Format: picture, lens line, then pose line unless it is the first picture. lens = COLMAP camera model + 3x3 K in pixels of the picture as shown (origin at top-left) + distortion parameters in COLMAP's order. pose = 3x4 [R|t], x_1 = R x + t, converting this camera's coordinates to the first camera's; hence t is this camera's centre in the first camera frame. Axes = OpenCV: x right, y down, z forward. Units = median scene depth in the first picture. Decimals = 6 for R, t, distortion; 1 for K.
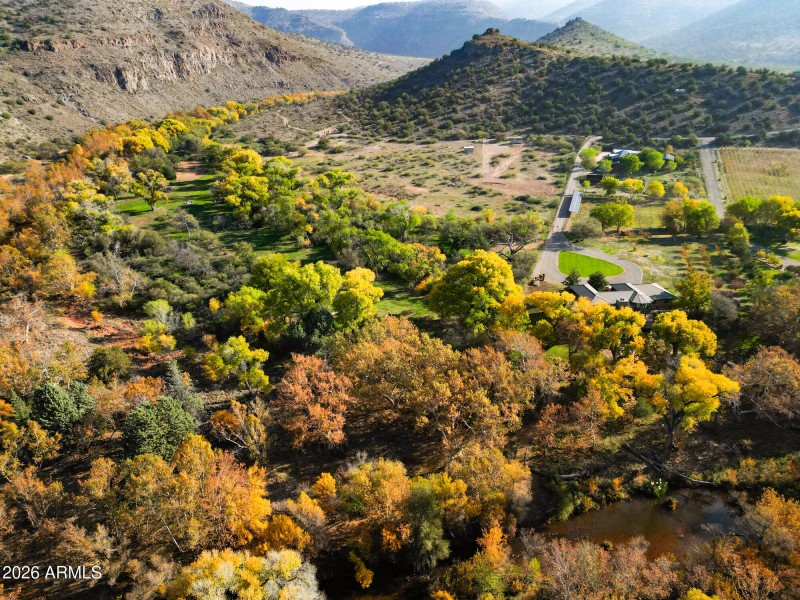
lens RADIAL K [[558.7, 0, 399.5], [0, 558.7, 298.3], [0, 0, 1]] dist [0.078398, -0.072773]
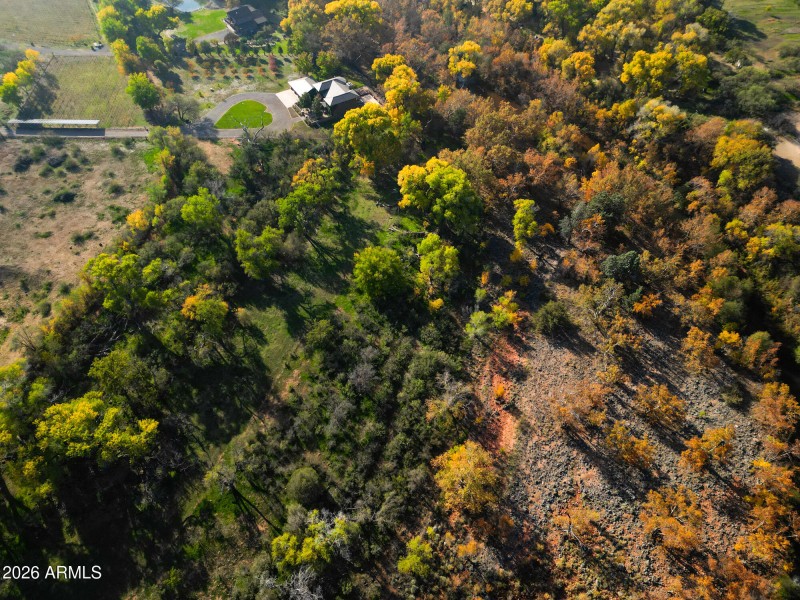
lens RADIAL K [[558.7, 0, 399.5], [0, 558.7, 298.3], [0, 0, 1]] dist [0.078398, -0.072773]
pose [[-0.390166, -0.711036, 0.584976, -0.378397], [0.372964, 0.458825, 0.806459, -0.356820], [-0.841824, 0.532829, 0.086173, 0.410395]]
